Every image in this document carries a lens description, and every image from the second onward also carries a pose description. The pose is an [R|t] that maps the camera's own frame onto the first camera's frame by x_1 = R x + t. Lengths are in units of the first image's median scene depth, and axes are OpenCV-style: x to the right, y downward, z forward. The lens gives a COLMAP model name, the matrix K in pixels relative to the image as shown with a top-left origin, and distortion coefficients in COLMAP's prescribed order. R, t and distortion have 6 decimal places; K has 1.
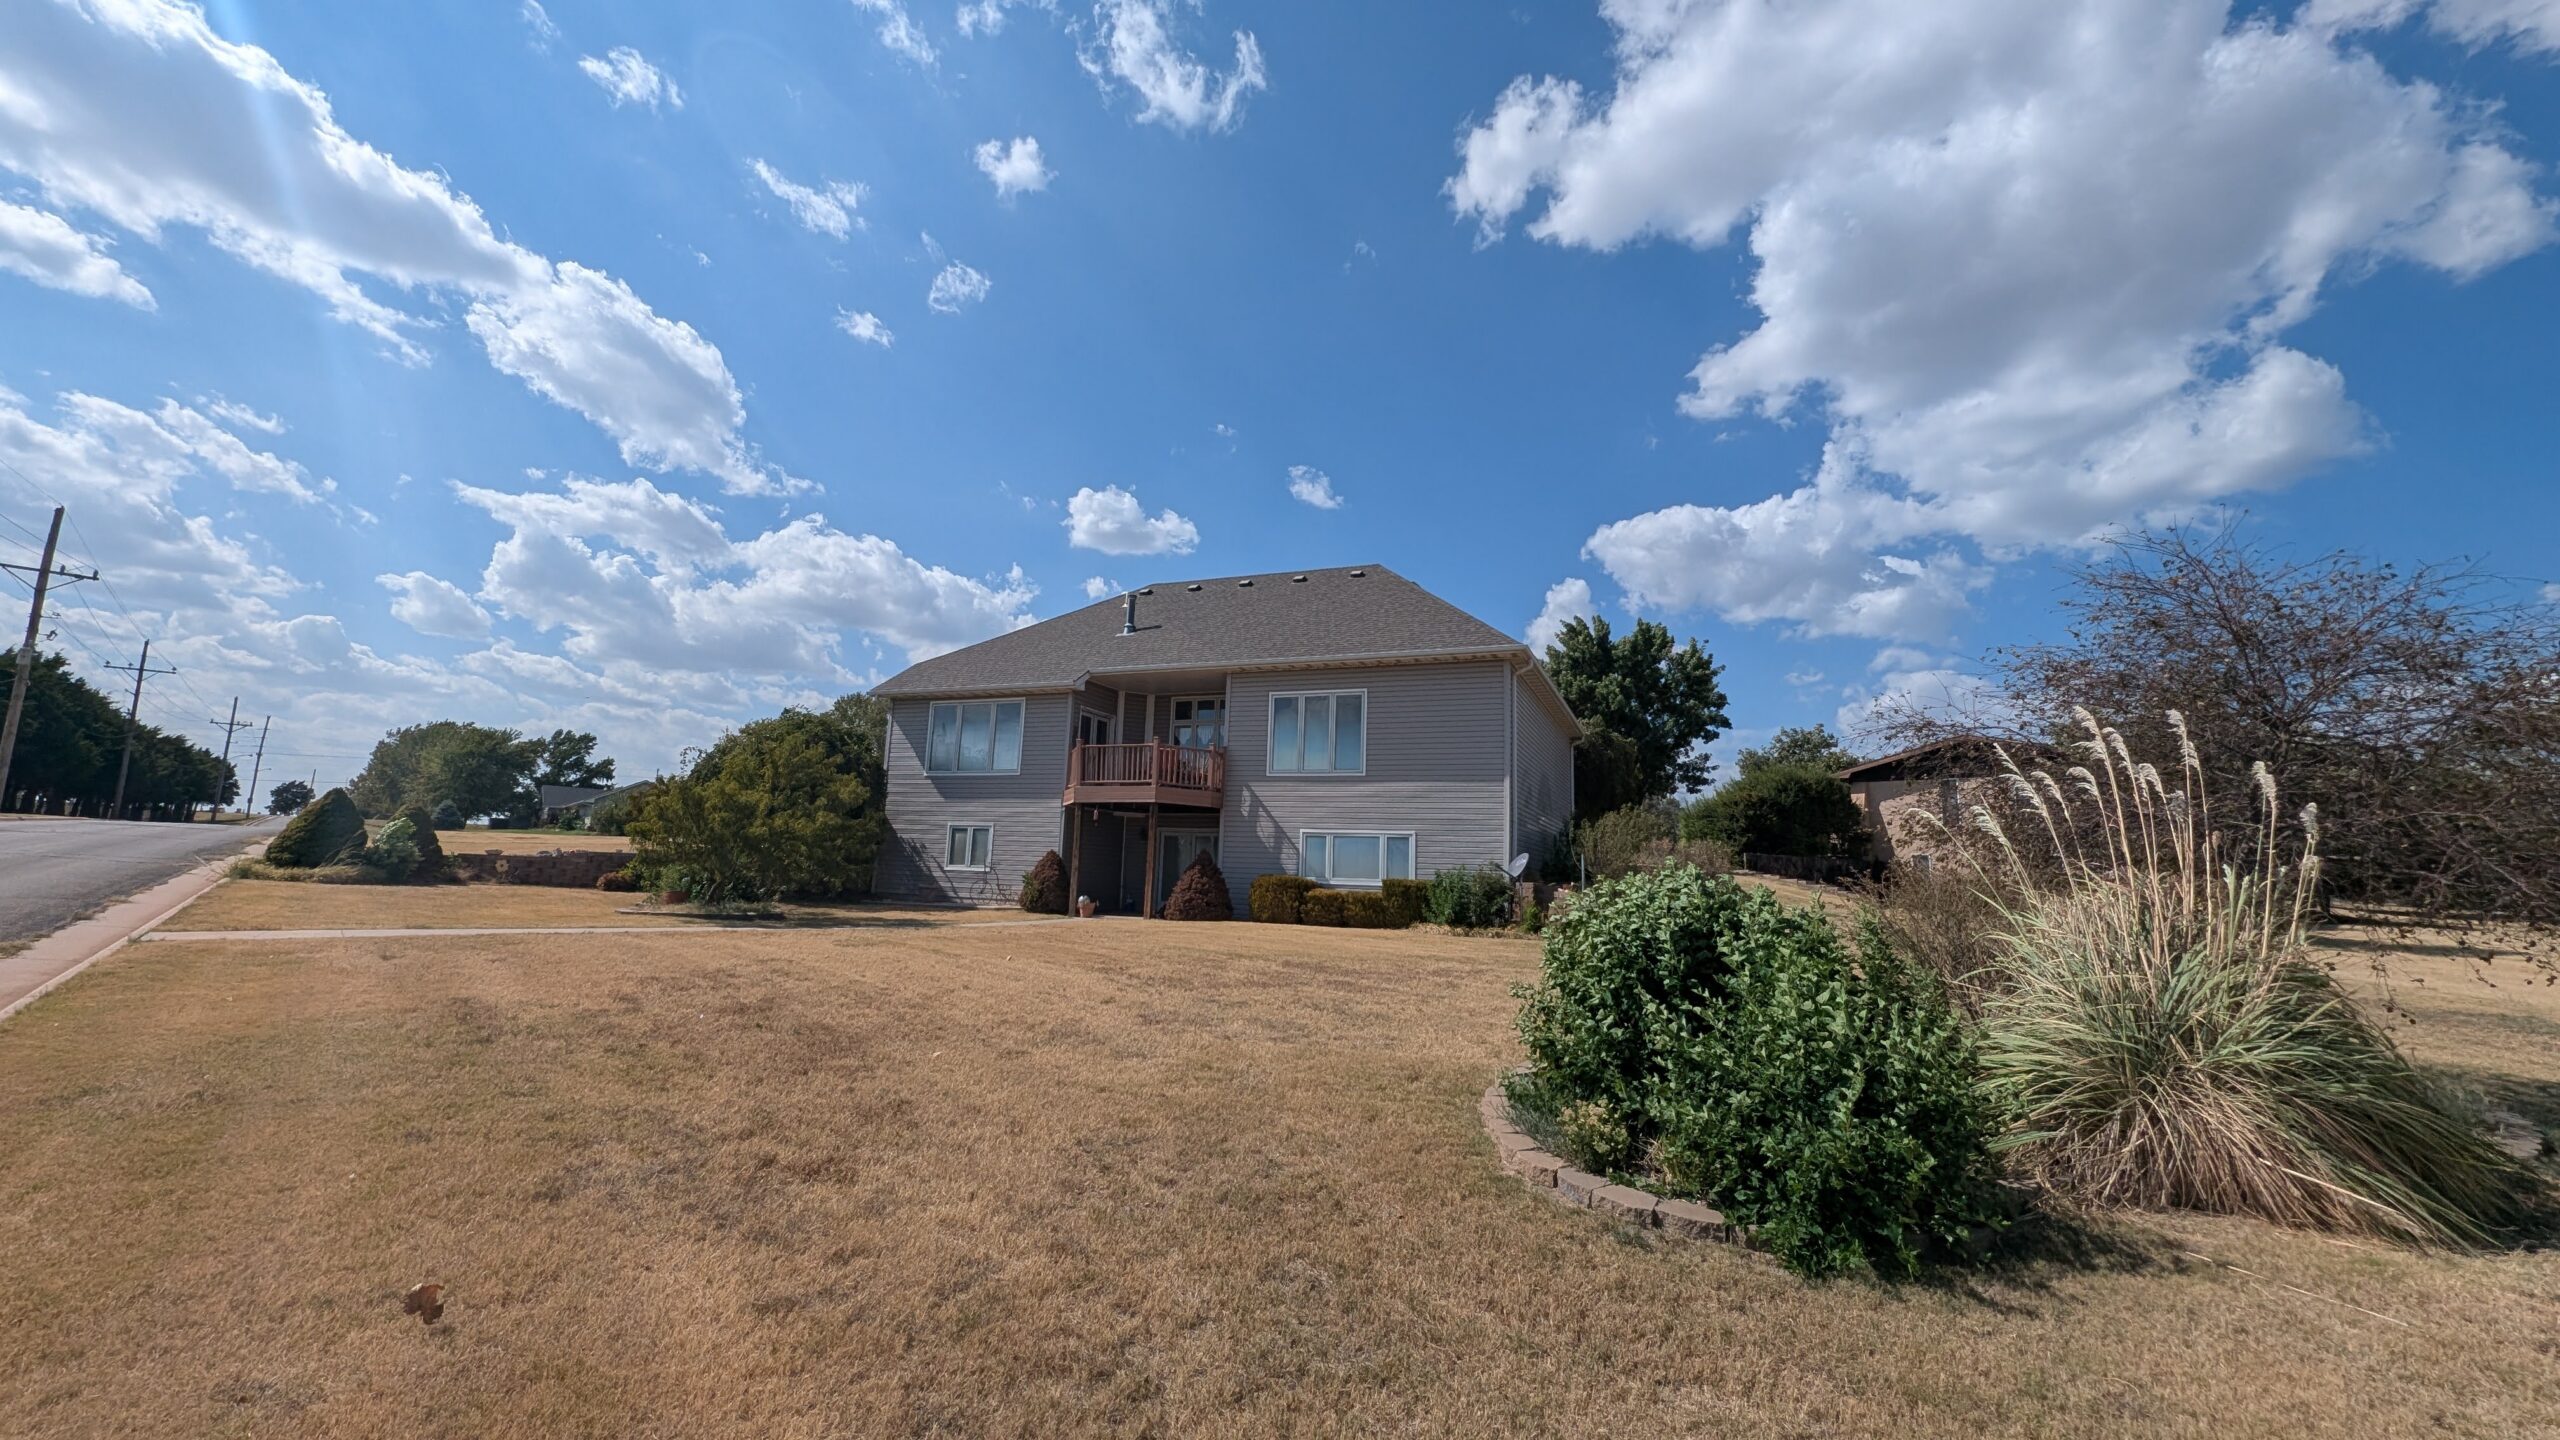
lens RADIAL K [[999.9, 0, 1305.2], [0, 999.9, 718.0], [0, 0, 1]] dist [0.008322, -0.003557]
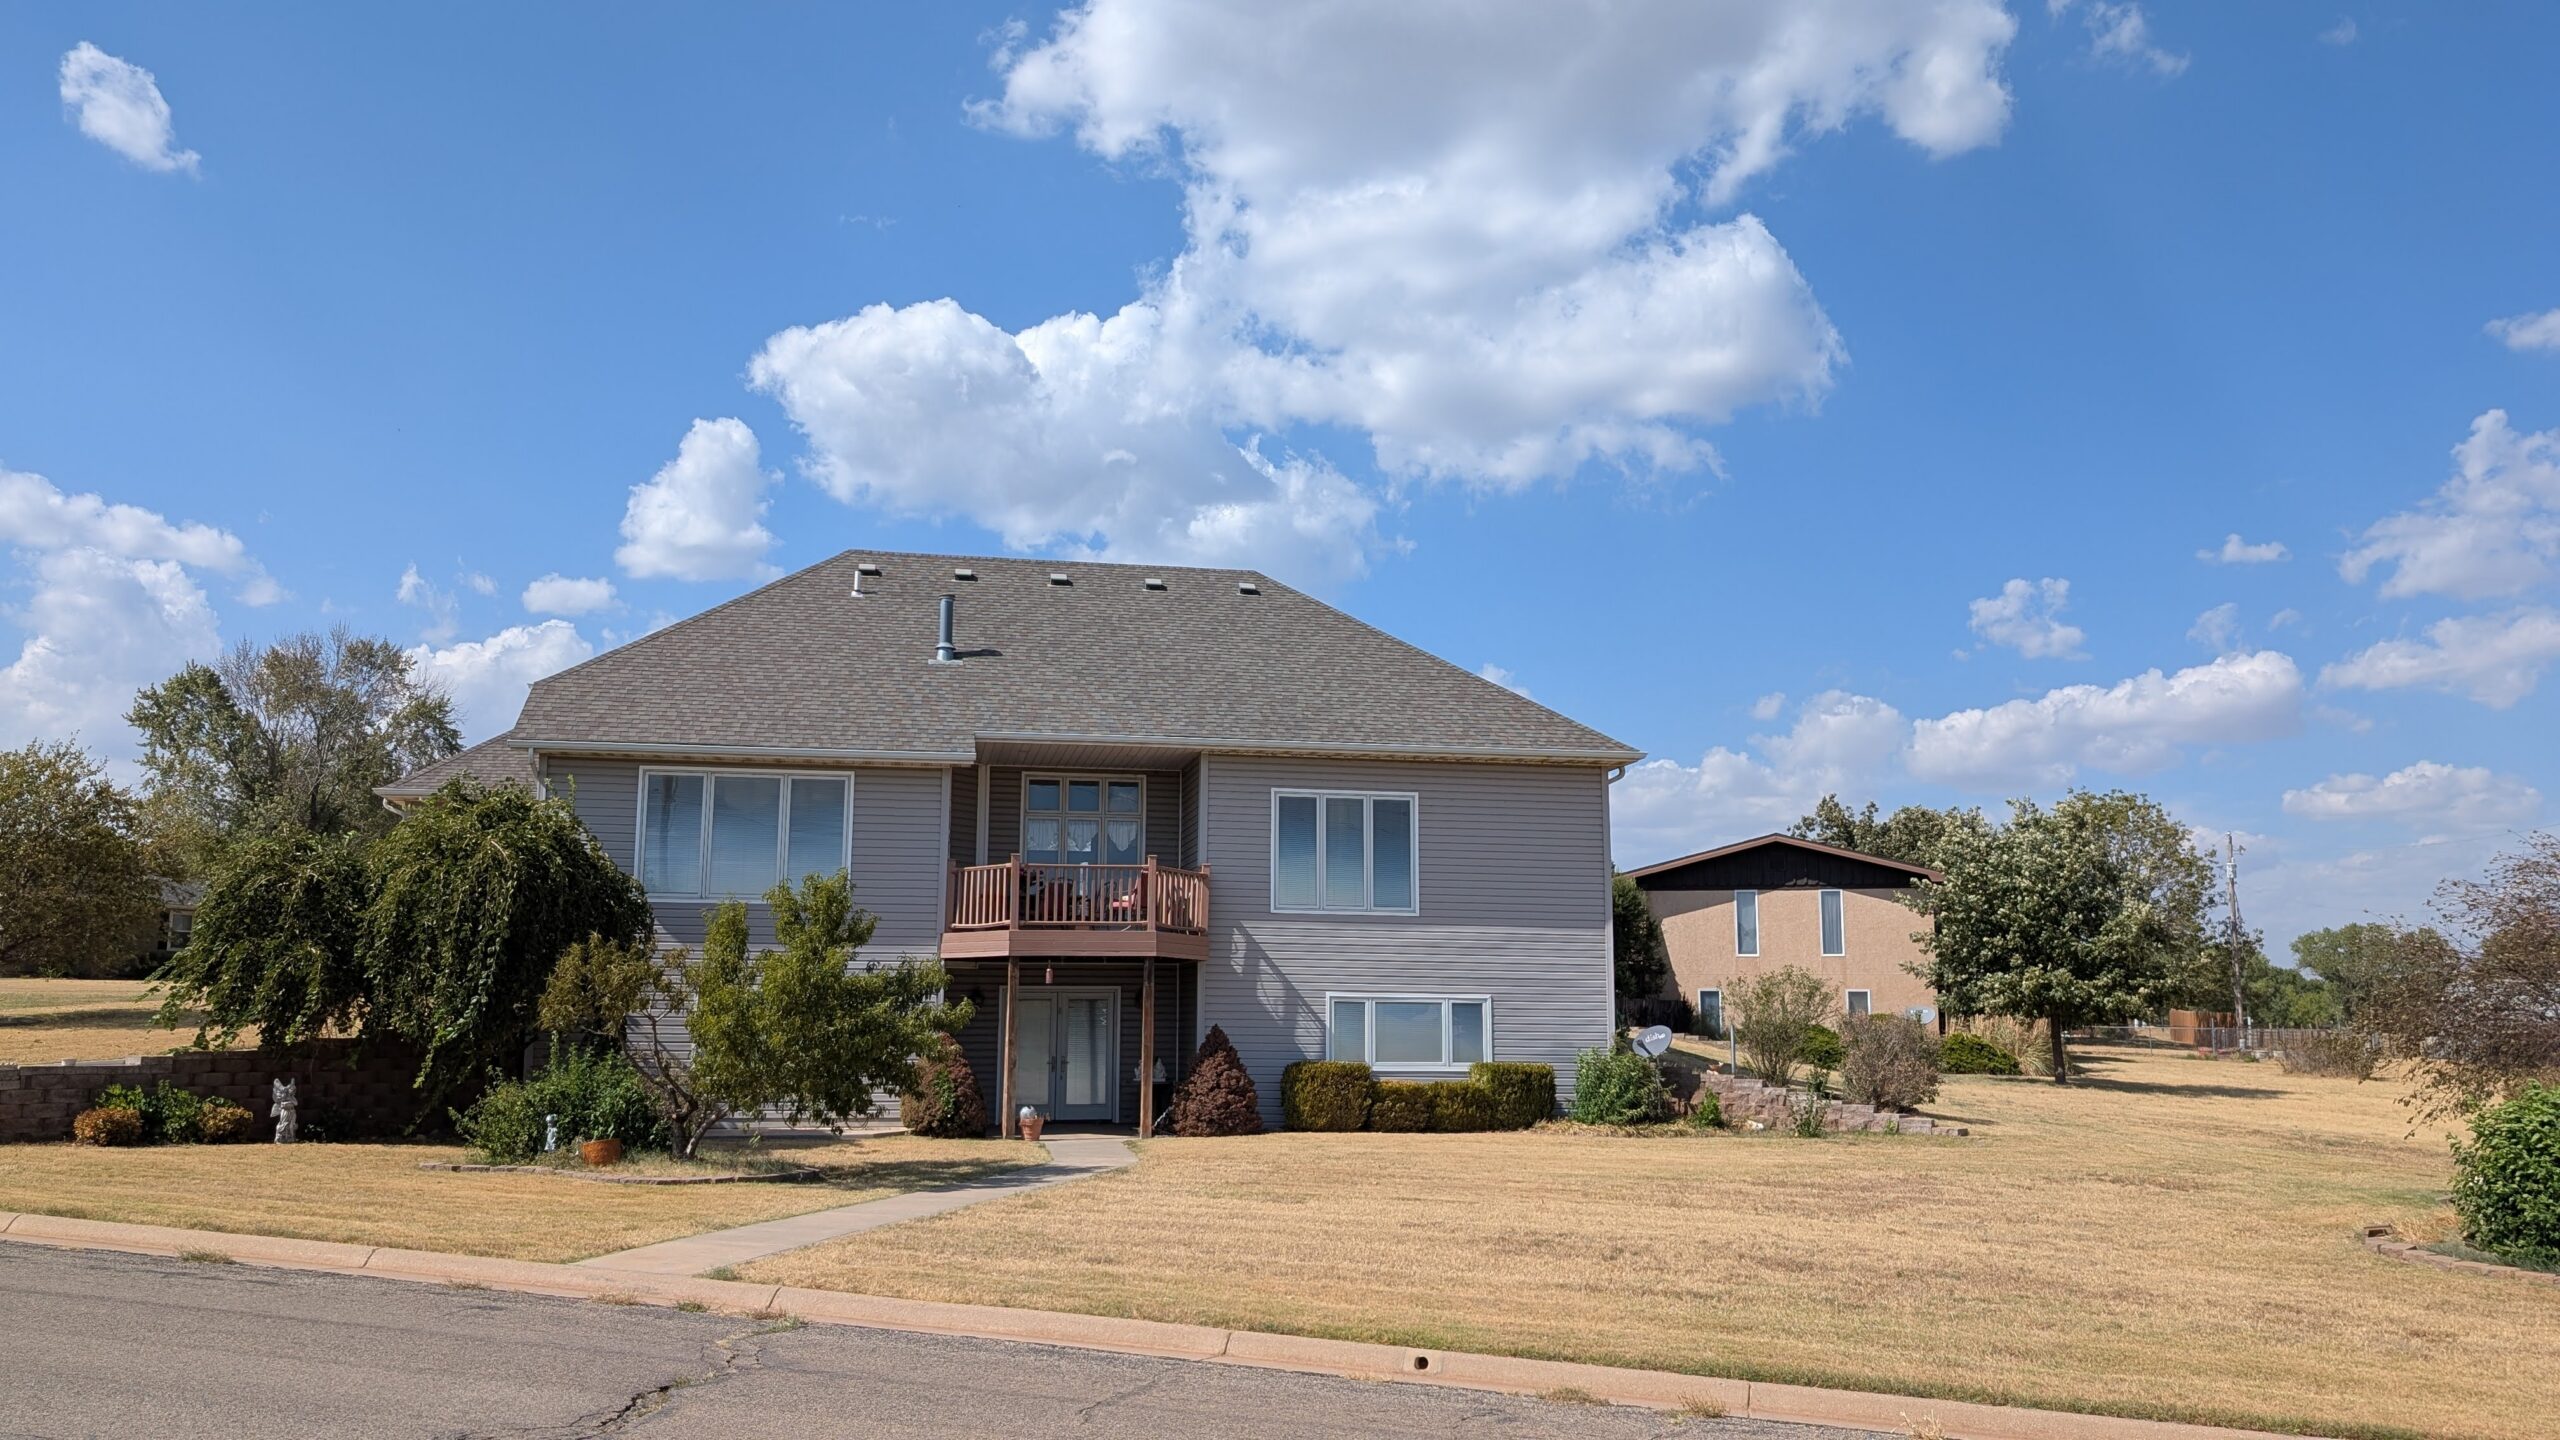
lens RADIAL K [[1956.0, 0, 1313.5], [0, 1956.0, 793.0], [0, 0, 1]] dist [0.038532, -0.034490]
pose [[0.847927, 0.035667, 0.528912, -0.722499], [-0.061255, 0.997643, 0.030924, -0.066137], [-0.526562, -0.058620, 0.848113, -0.120620]]
